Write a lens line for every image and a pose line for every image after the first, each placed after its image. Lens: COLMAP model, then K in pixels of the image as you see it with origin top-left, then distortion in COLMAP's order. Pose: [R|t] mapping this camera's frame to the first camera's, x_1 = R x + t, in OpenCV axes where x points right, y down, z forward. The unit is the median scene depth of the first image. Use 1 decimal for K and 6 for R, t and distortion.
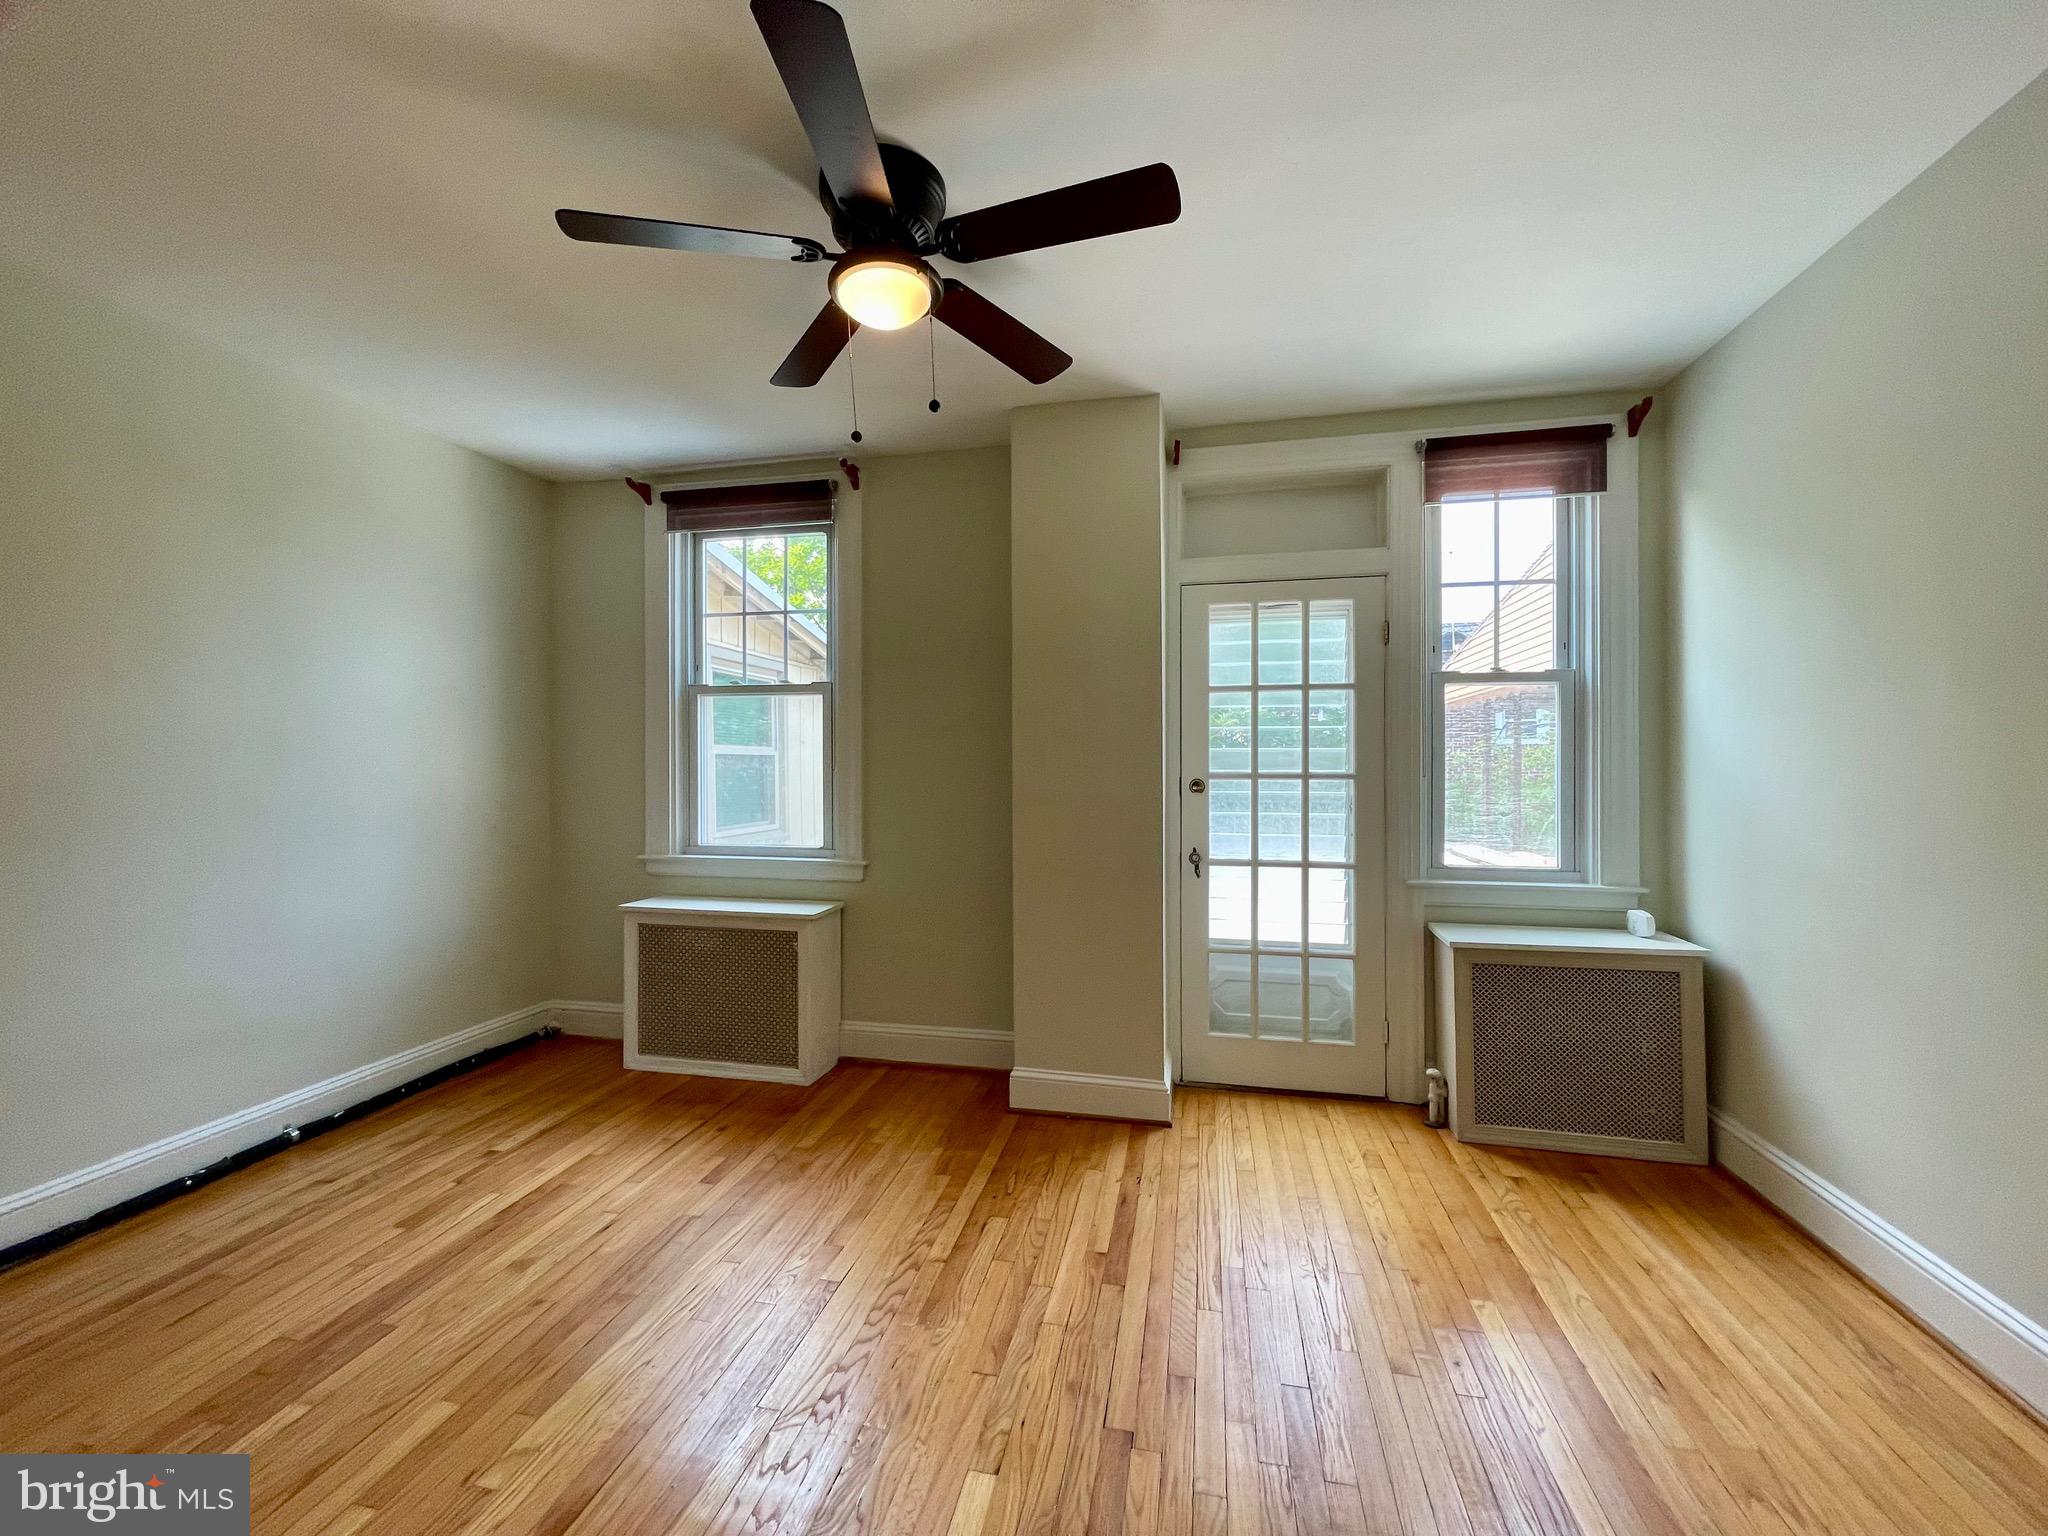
lens RADIAL K [[826.1, 0, 1024.6], [0, 826.1, 764.0], [0, 0, 1]] dist [-0.001059, -0.000286]
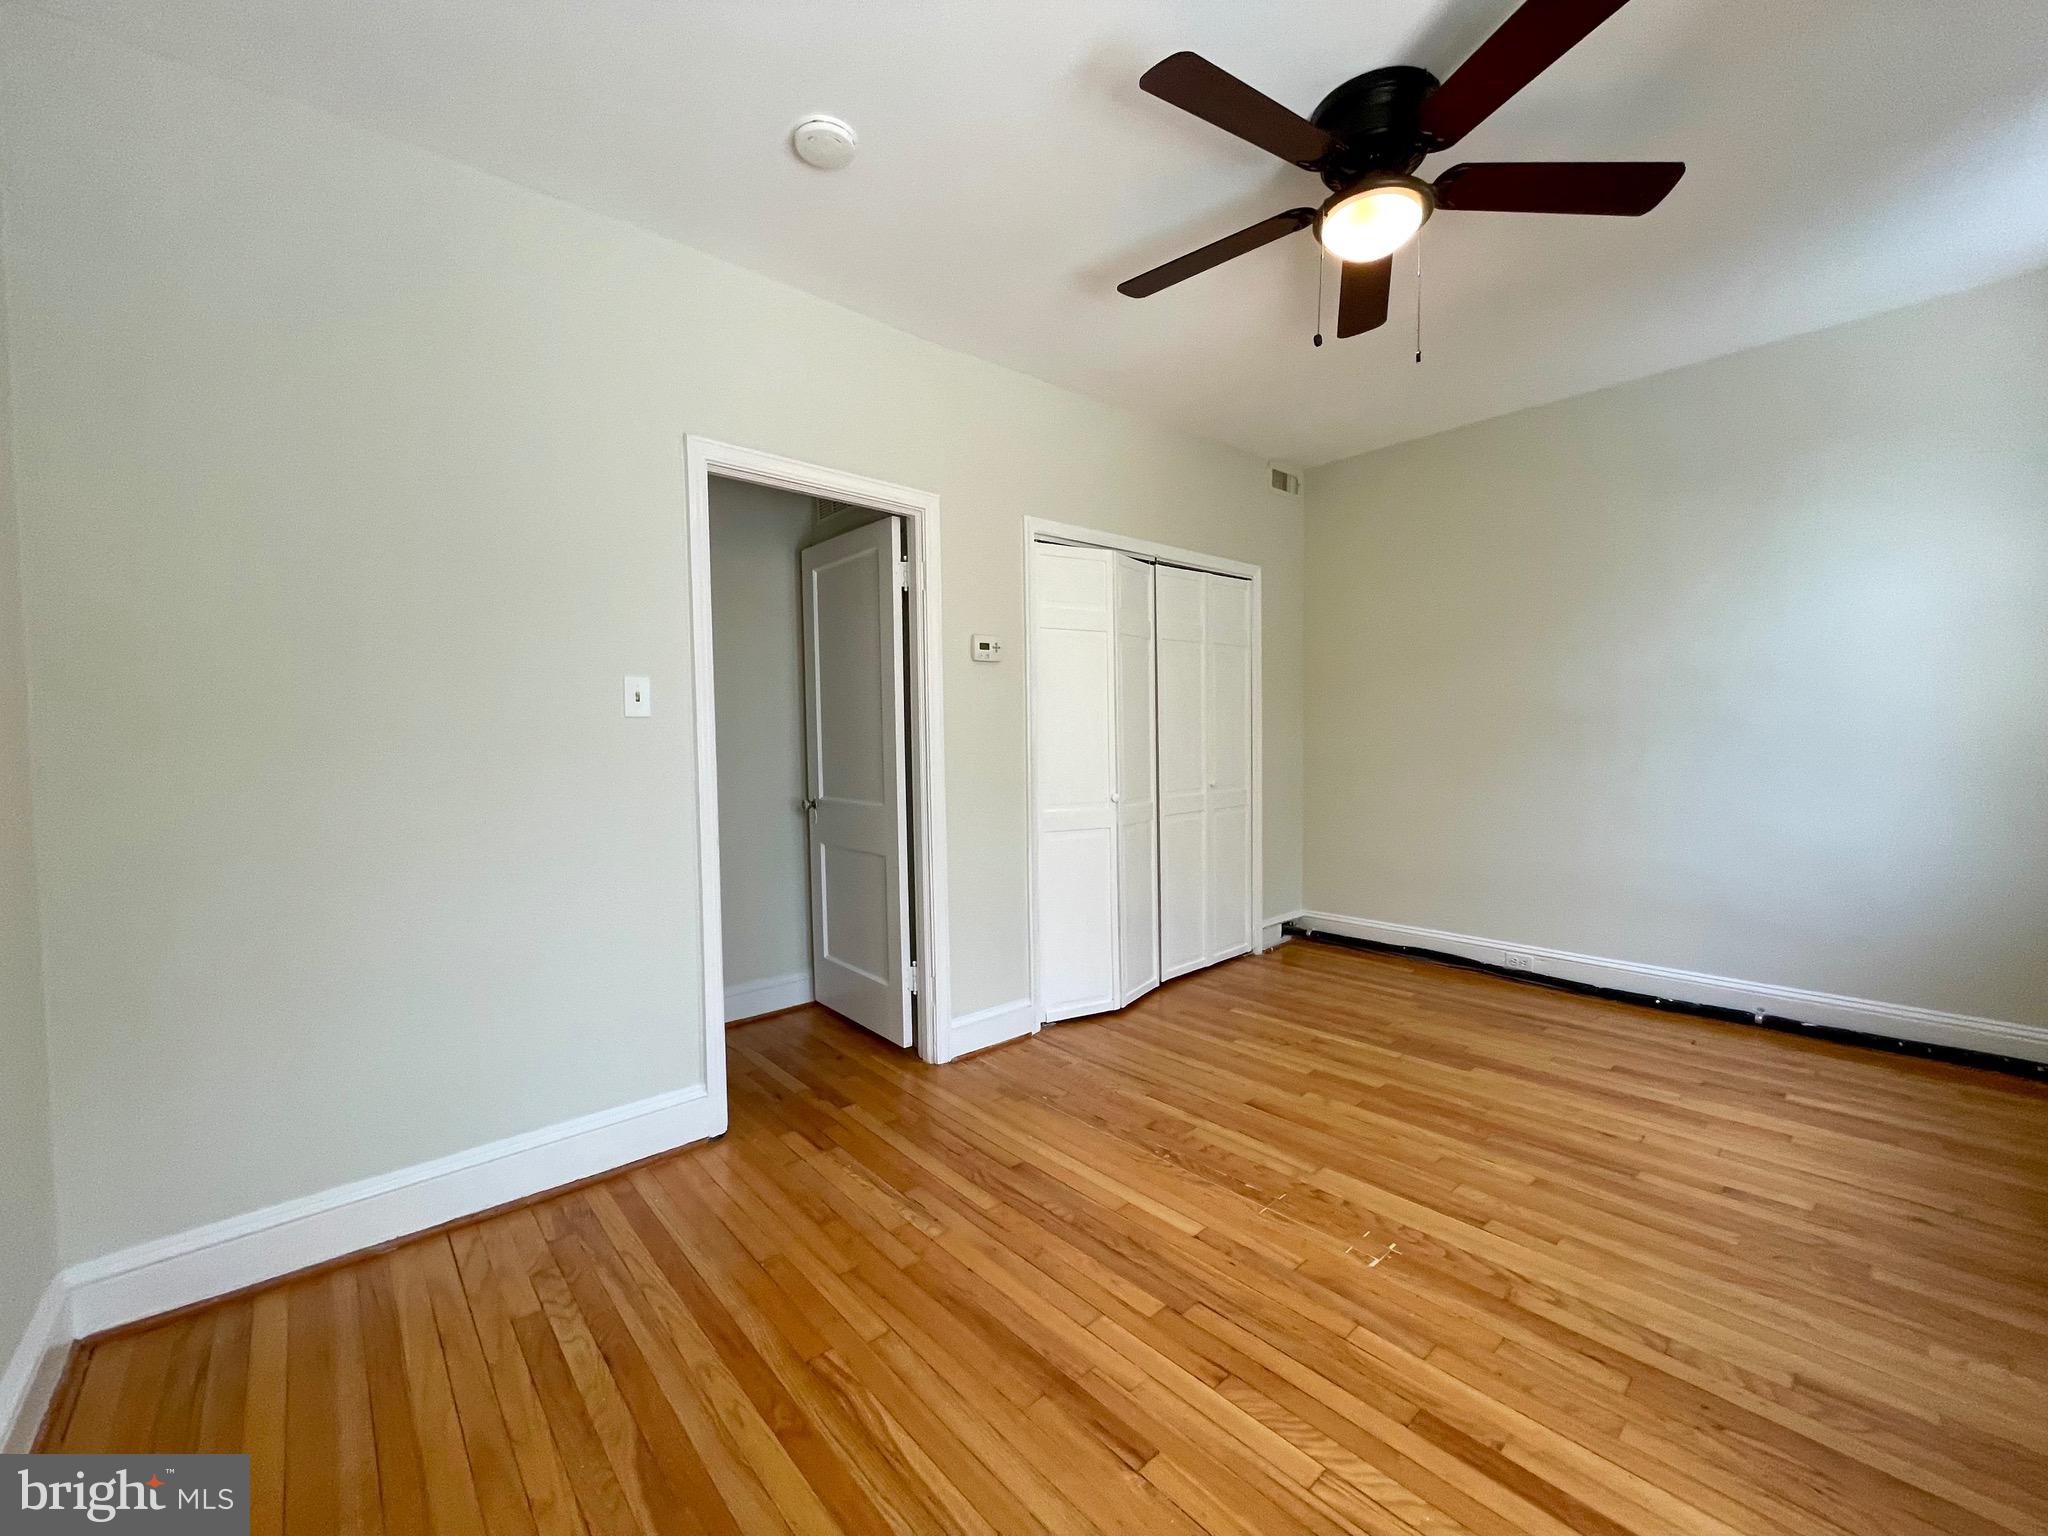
lens RADIAL K [[826.1, 0, 1024.6], [0, 826.1, 764.0], [0, 0, 1]] dist [-0.001059, -0.000286]
pose [[-0.596075, 0.043510, -0.801749, 0.647259], [0.017136, 0.998993, 0.041474, 0.030390], [0.802746, 0.010983, -0.596220, 0.879547]]
